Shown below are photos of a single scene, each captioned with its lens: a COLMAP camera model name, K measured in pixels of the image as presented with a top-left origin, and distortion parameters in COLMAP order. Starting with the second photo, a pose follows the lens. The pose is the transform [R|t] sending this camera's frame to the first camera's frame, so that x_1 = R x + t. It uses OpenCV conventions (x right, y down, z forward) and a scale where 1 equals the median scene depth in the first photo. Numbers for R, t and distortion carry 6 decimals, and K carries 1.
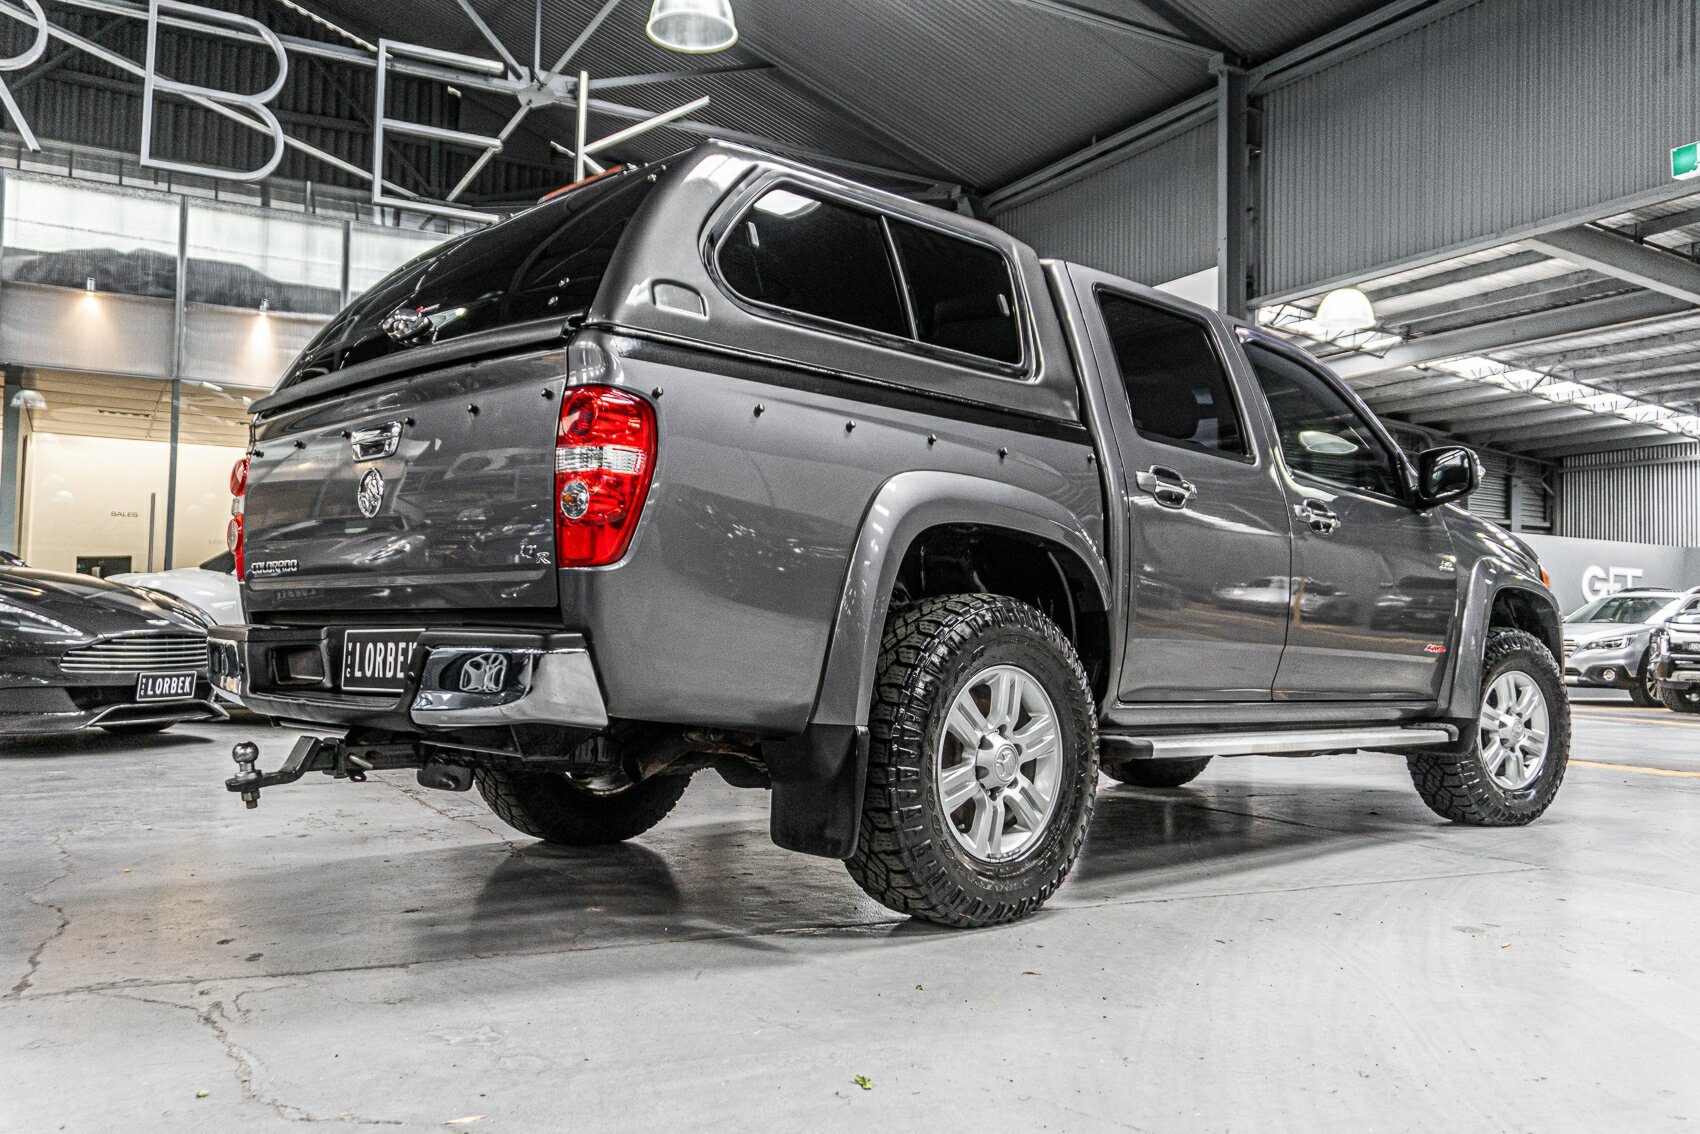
lens RADIAL K [[1417.3, 0, 841.8], [0, 1417.3, 563.8], [0, 0, 1]] dist [-0.000087, 0.012272]
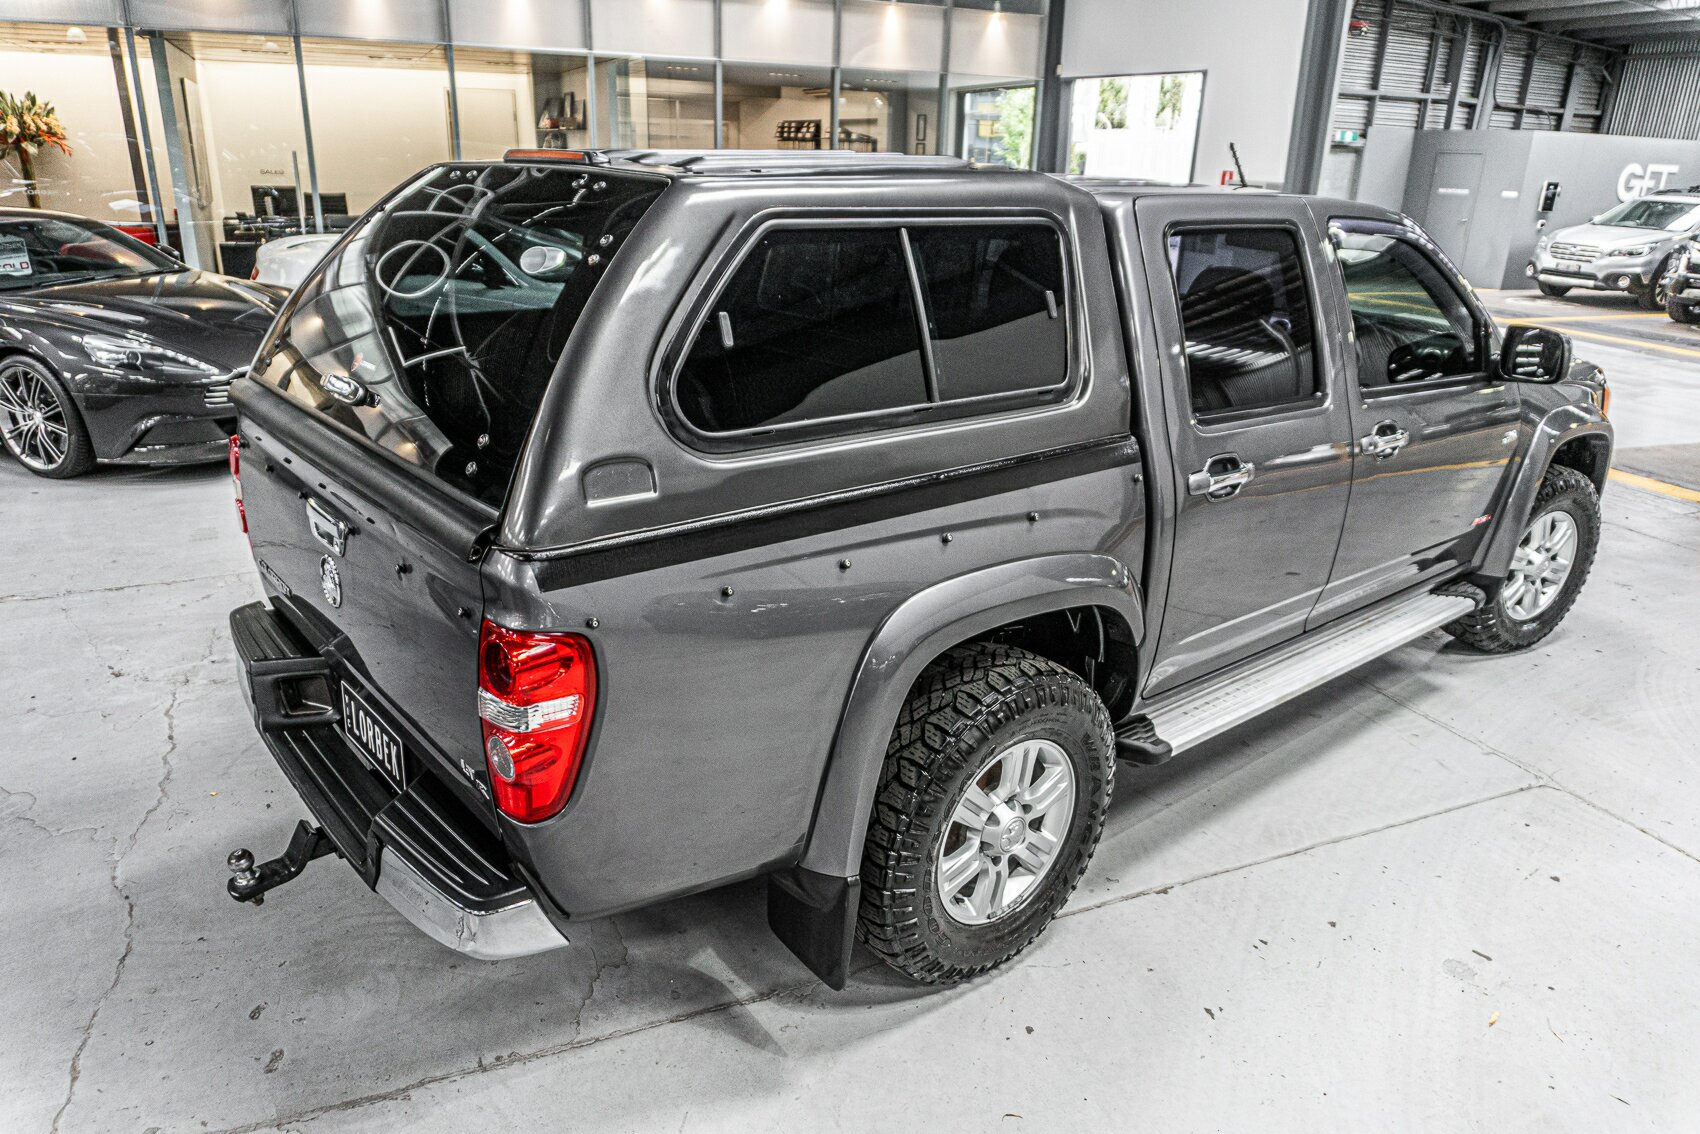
lens RADIAL K [[1146.9, 0, 848.6], [0, 1146.9, 583.1], [0, 0, 1]] dist [-0.015797, -0.001262]
pose [[0.997114, 0.033654, -0.068045, 0.033122], [-0.004173, 0.919308, 0.393518, -0.214184], [0.075798, -0.392098, 0.916795, 0.216856]]
